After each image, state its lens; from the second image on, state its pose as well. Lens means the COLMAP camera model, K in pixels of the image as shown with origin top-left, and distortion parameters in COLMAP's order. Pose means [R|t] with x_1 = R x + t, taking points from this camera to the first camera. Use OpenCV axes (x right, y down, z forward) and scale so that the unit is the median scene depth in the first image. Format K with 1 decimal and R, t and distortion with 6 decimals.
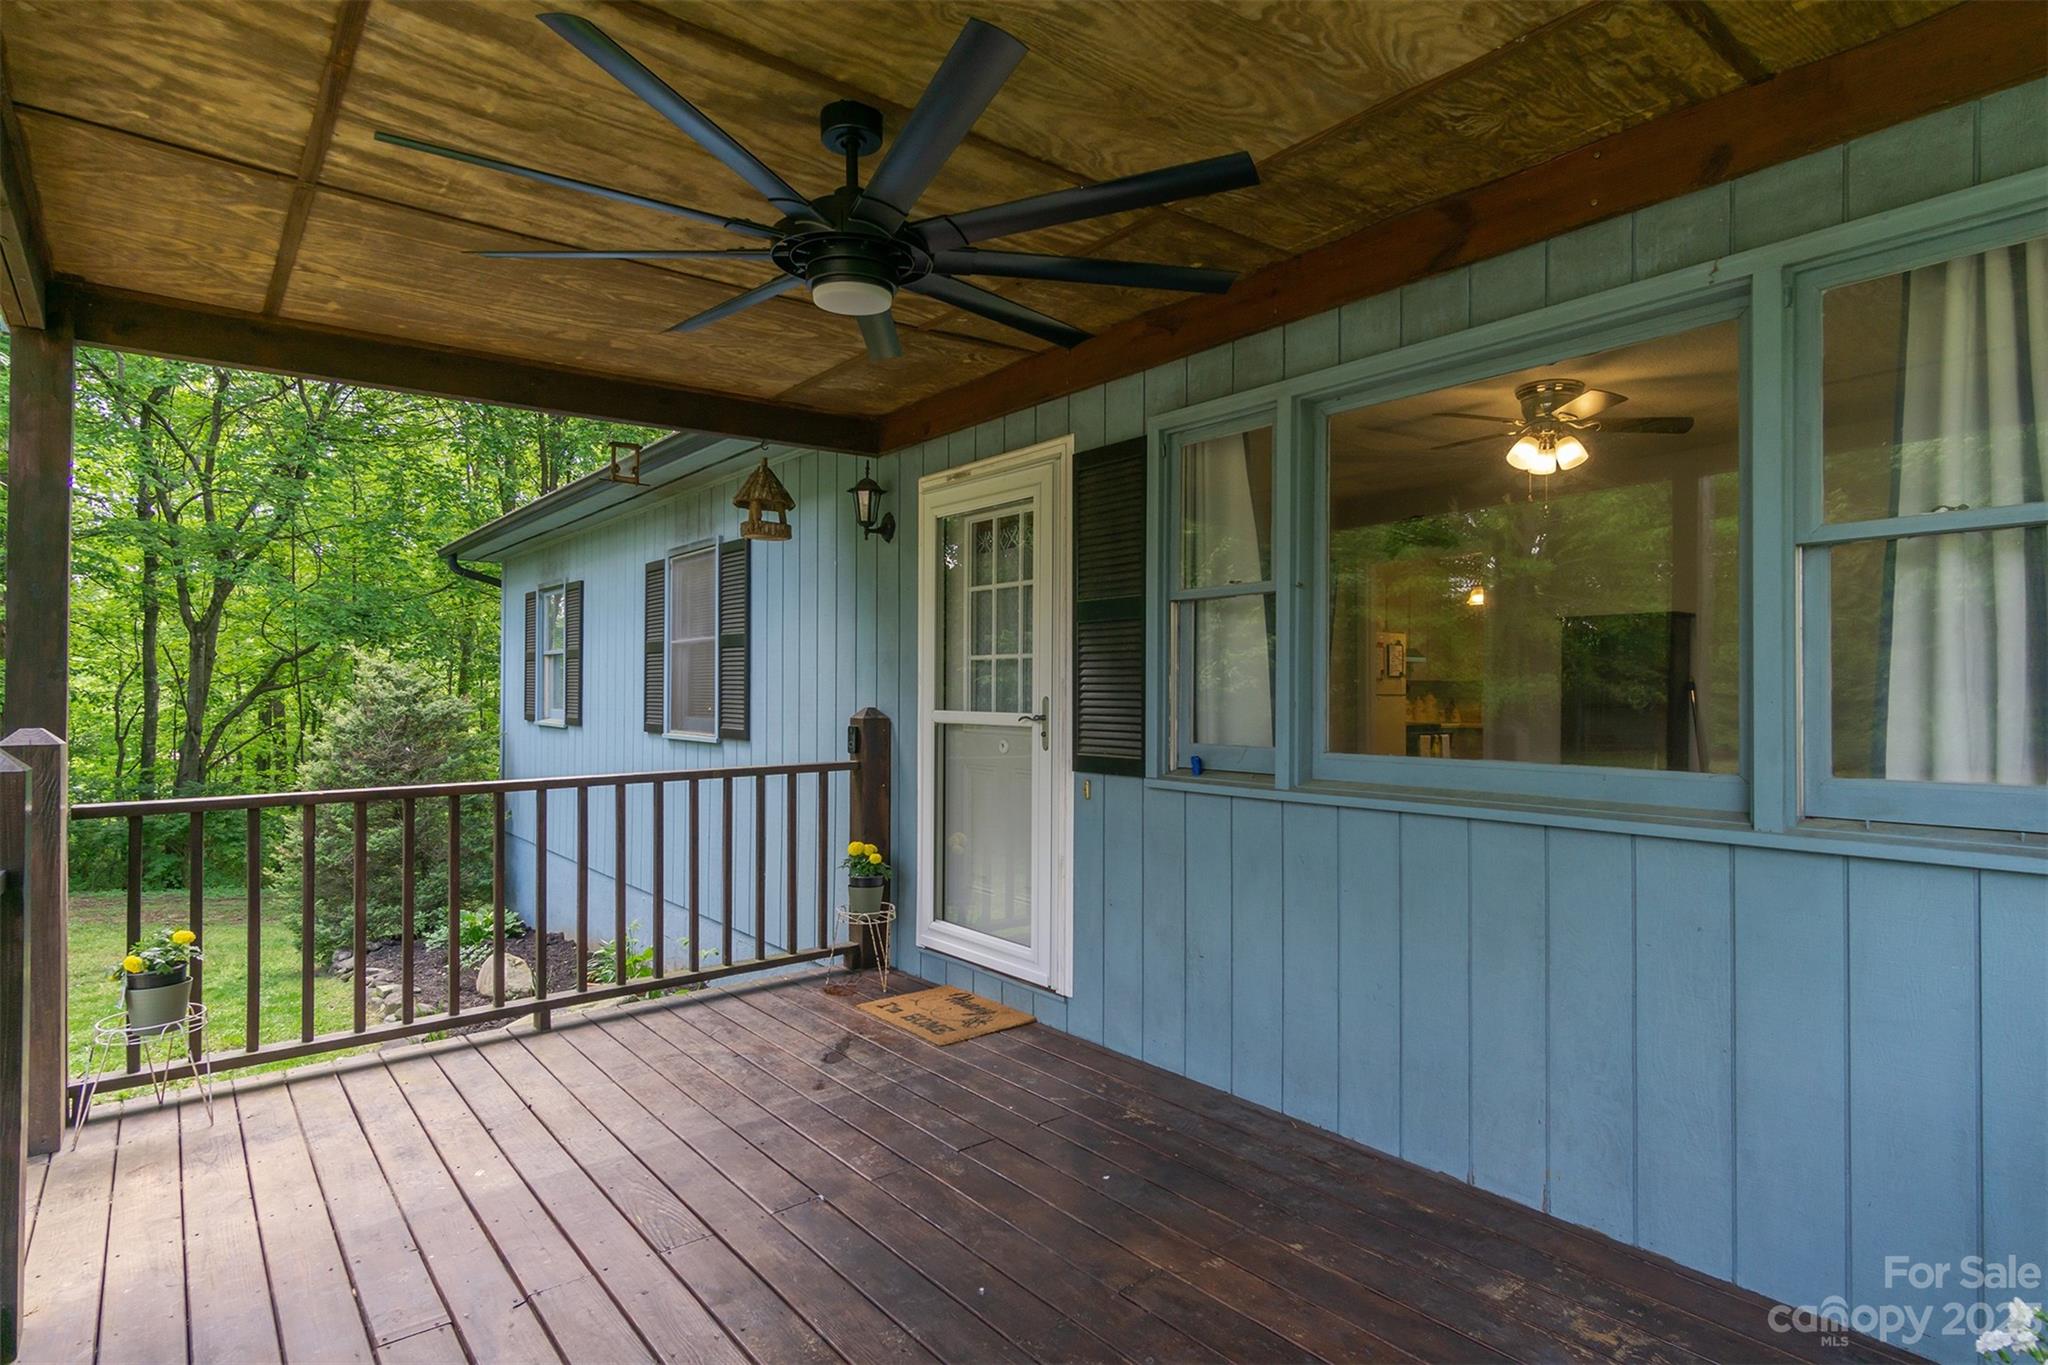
lens RADIAL K [[1087.3, 0, 1028.2], [0, 1087.3, 696.7], [0, 0, 1]] dist [0.003696, 0.001179]
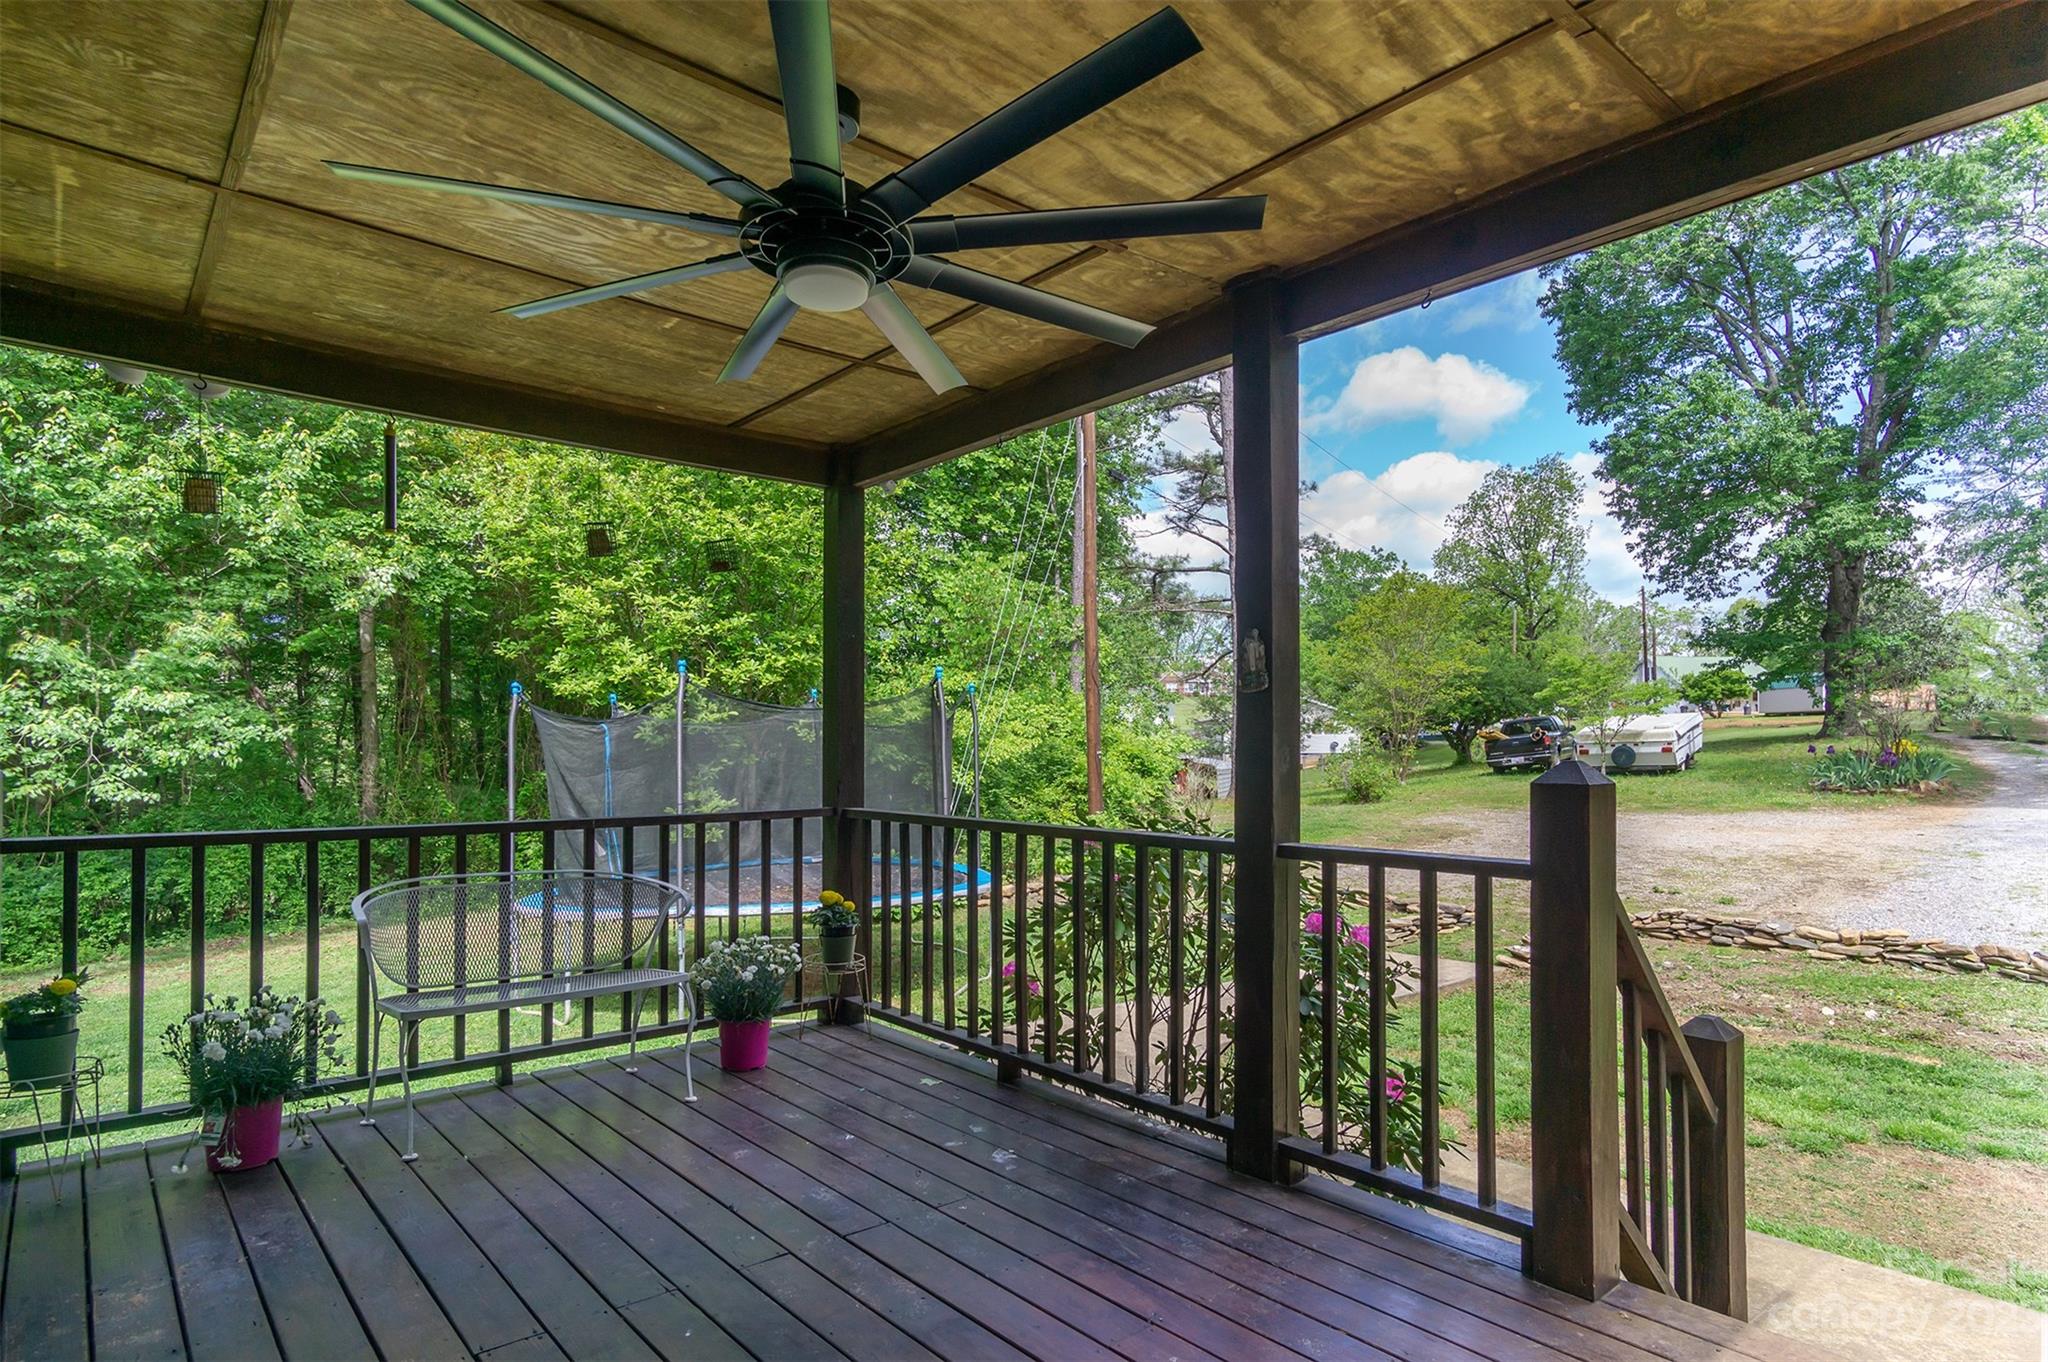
lens RADIAL K [[1114.1, 0, 1059.5], [0, 1114.1, 752.8], [0, 0, 1]] dist [0.005909, 0.002858]
pose [[-0.998449, 0.001404, -0.055650, -0.181830], [0.001304, 0.999997, 0.001837, 0.018420], [0.055652, 0.001762, -0.998449, 1.157975]]
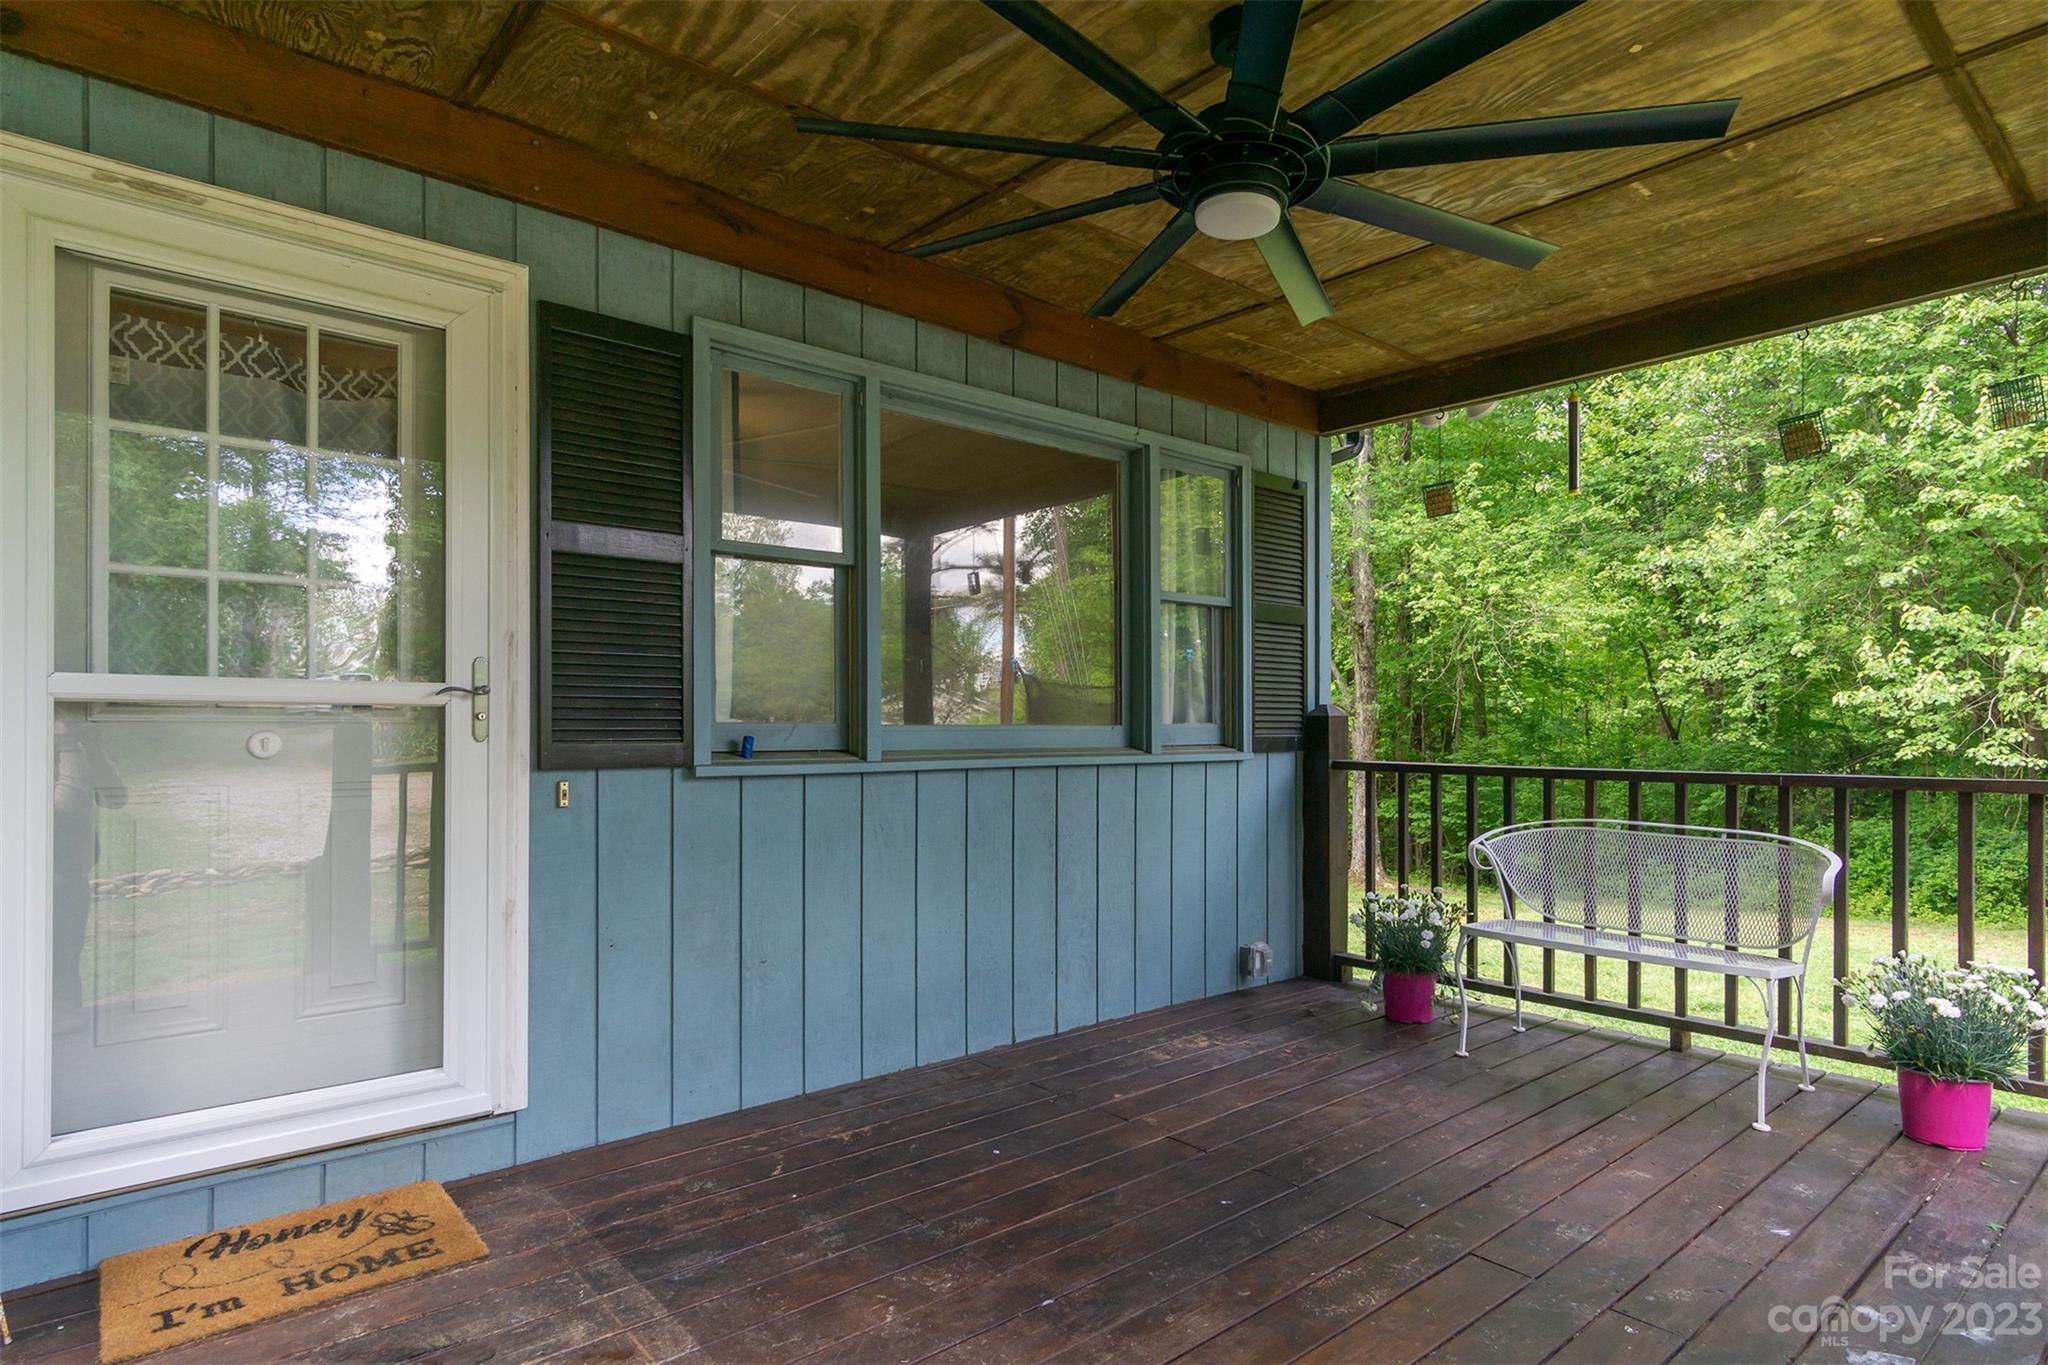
lens RADIAL K [[1114.9, 0, 1025.6], [0, 1114.9, 742.7], [0, 0, 1]] dist [0.003749, -0.000253]
pose [[-0.040186, -0.014840, 0.999082, -0.656294], [0.002188, 0.999886, 0.014940, 0.041470], [-0.999190, 0.002787, -0.040148, 0.717867]]
